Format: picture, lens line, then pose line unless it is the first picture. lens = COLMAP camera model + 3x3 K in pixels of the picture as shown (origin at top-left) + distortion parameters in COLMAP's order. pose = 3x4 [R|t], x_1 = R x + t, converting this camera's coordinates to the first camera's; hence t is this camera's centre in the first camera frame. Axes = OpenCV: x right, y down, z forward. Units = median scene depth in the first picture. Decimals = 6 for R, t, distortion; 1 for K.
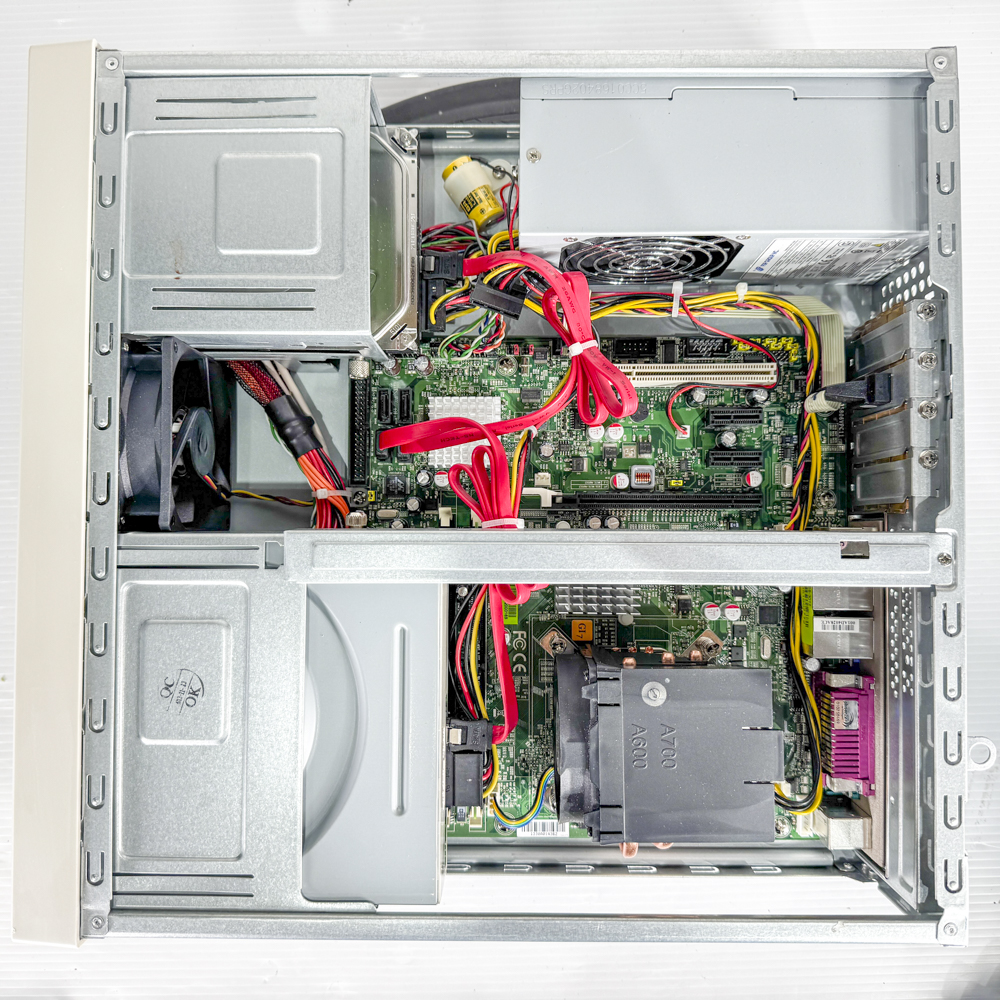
lens RADIAL K [[949.0, 0, 500.0], [0, 949.0, 500.0], [0, 0, 1]] dist [0.157757, -0.395652]
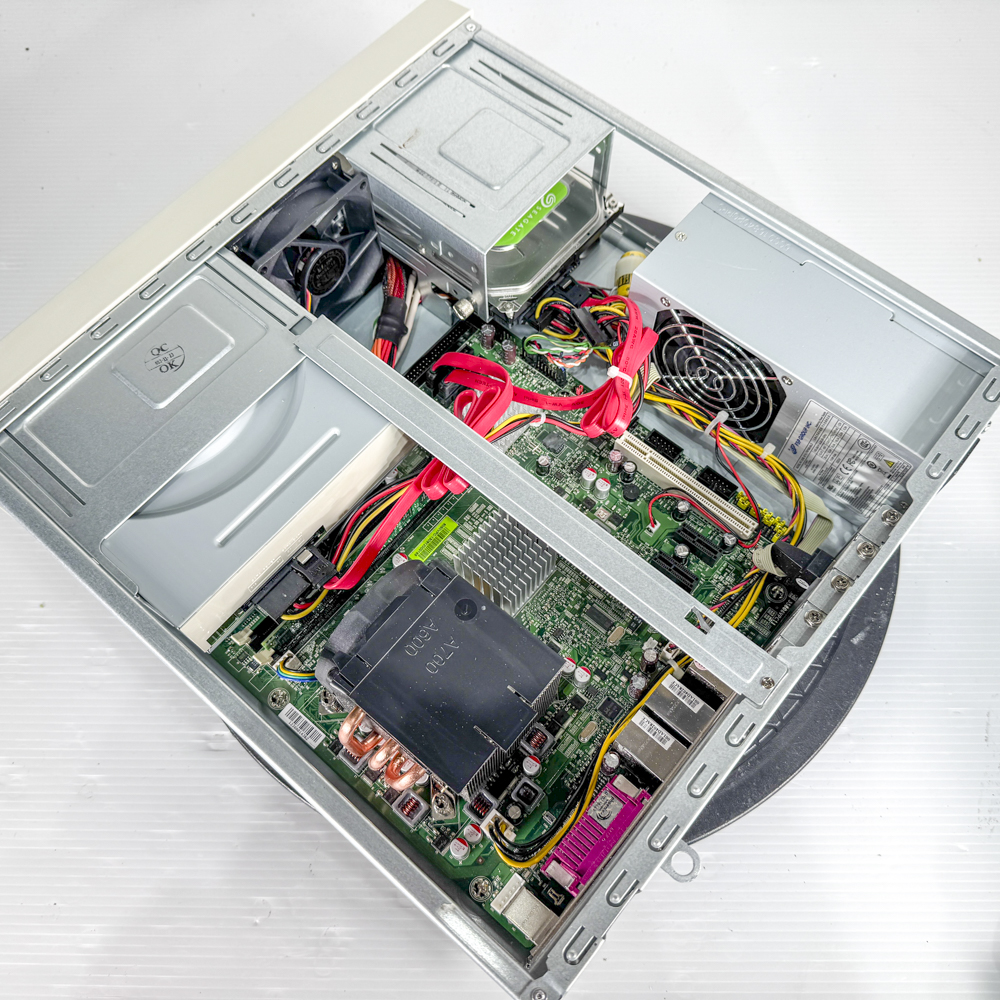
lens RADIAL K [[949.0, 0, 500.0], [0, 949.0, 500.0], [0, 0, 1]] dist [0.157757, -0.395652]
pose [[0.761049, 0.593979, -0.260756, 0.339119], [-0.648202, 0.711985, -0.270020, 0.324744], [0.025268, 0.374521, 0.926874, -0.015301]]
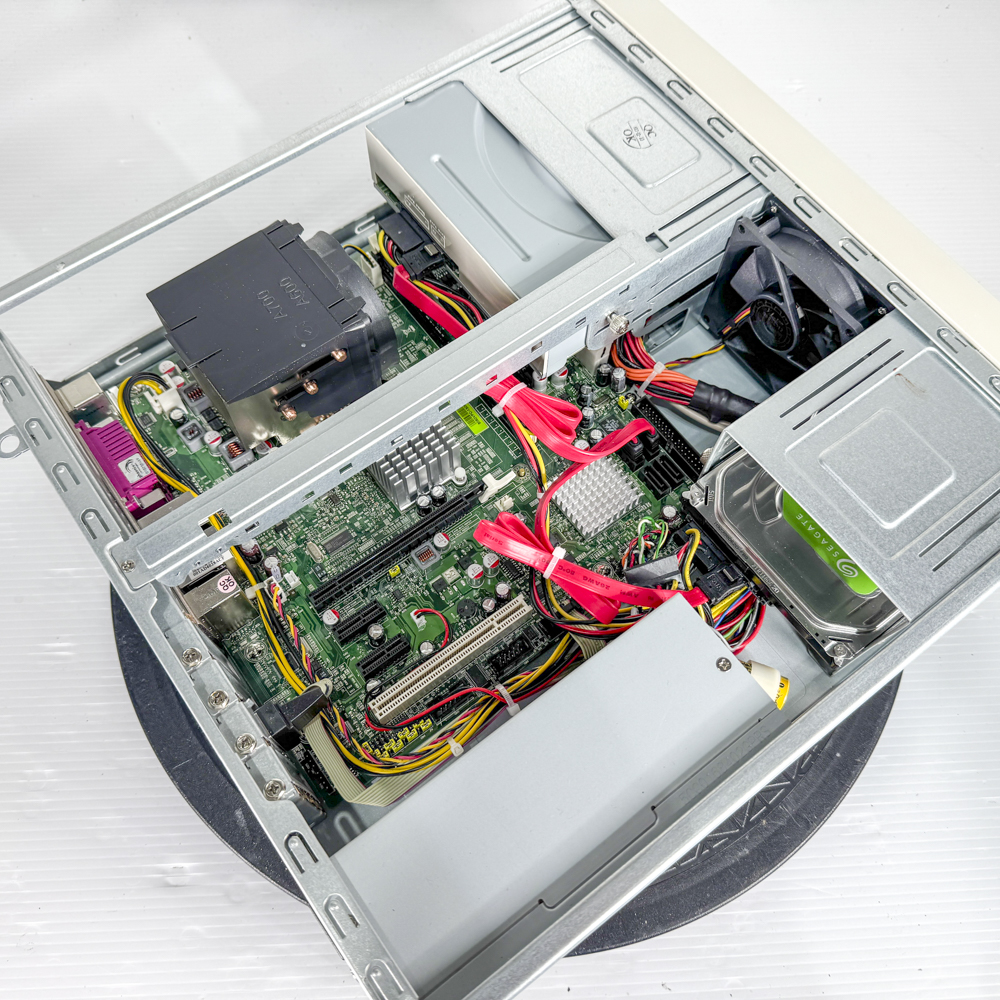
lens RADIAL K [[949.0, 0, 500.0], [0, 949.0, 500.0], [0, 0, 1]] dist [0.157757, -0.395652]
pose [[-0.798828, 0.549459, -0.244884, 0.311236], [-0.601420, -0.720737, 0.344720, -0.386207], [0.012913, 0.422650, 0.906201, 0.080400]]
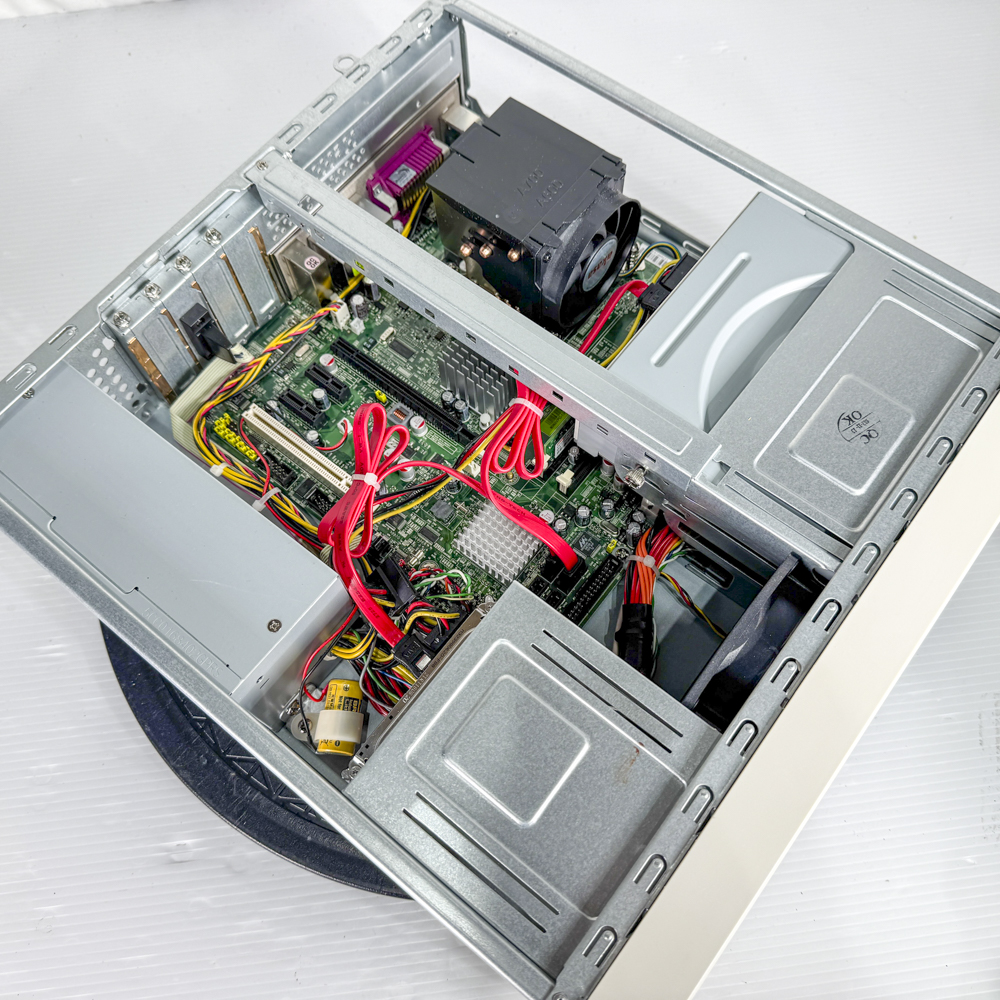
lens RADIAL K [[949.0, 0, 500.0], [0, 949.0, 500.0], [0, 0, 1]] dist [0.157757, -0.395652]
pose [[-0.784243, -0.557000, 0.273338, -0.307892], [0.620223, -0.715790, 0.320887, -0.391050], [0.016918, 0.421184, 0.906817, 0.048322]]
